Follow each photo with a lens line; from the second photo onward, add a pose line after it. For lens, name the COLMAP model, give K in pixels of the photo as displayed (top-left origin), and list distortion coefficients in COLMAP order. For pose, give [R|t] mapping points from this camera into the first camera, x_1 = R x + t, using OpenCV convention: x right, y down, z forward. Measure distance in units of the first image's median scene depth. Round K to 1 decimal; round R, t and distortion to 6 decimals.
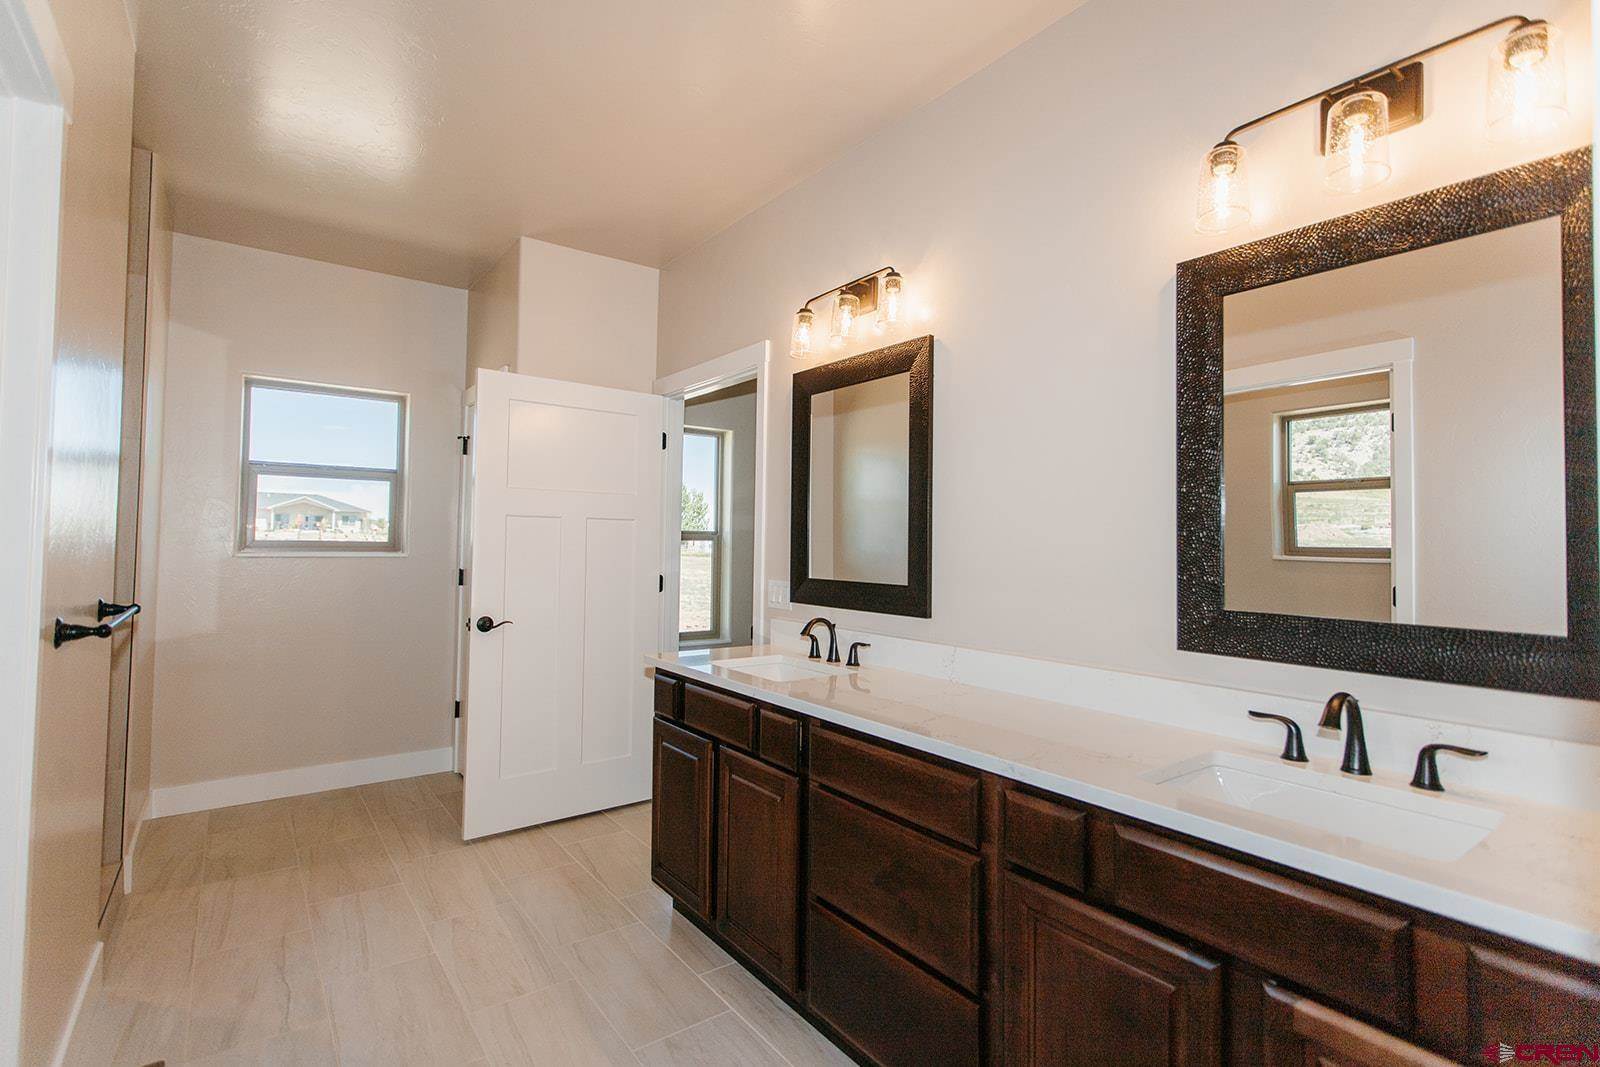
lens RADIAL K [[751.4, 0, 800.0], [0, 751.4, 535.8], [0, 0, 1]] dist [0.001973, 0.001252]
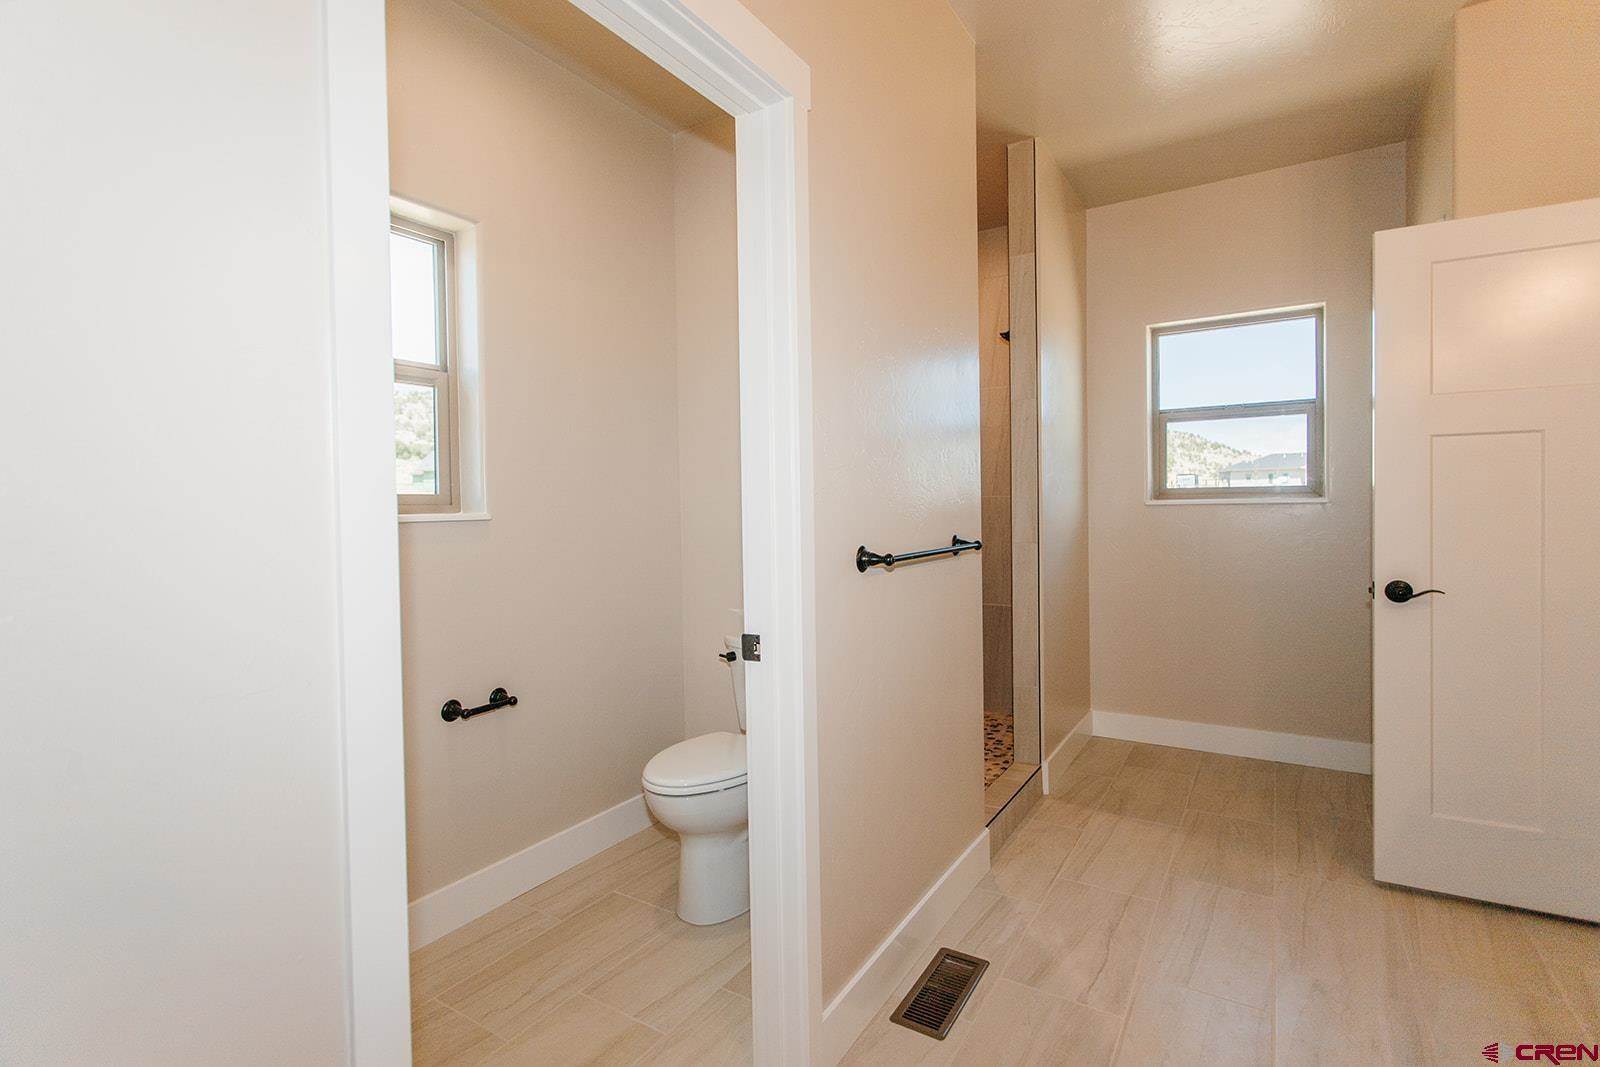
lens RADIAL K [[751.4, 0, 771.0], [0, 751.4, 514.7], [0, 0, 1]] dist [0.001973, 0.001252]
pose [[0.368991, -0.001423, -0.929432, 0.024366], [0.031722, 0.999435, 0.011064, 0.018110], [0.928891, -0.033566, 0.368828, 0.183390]]
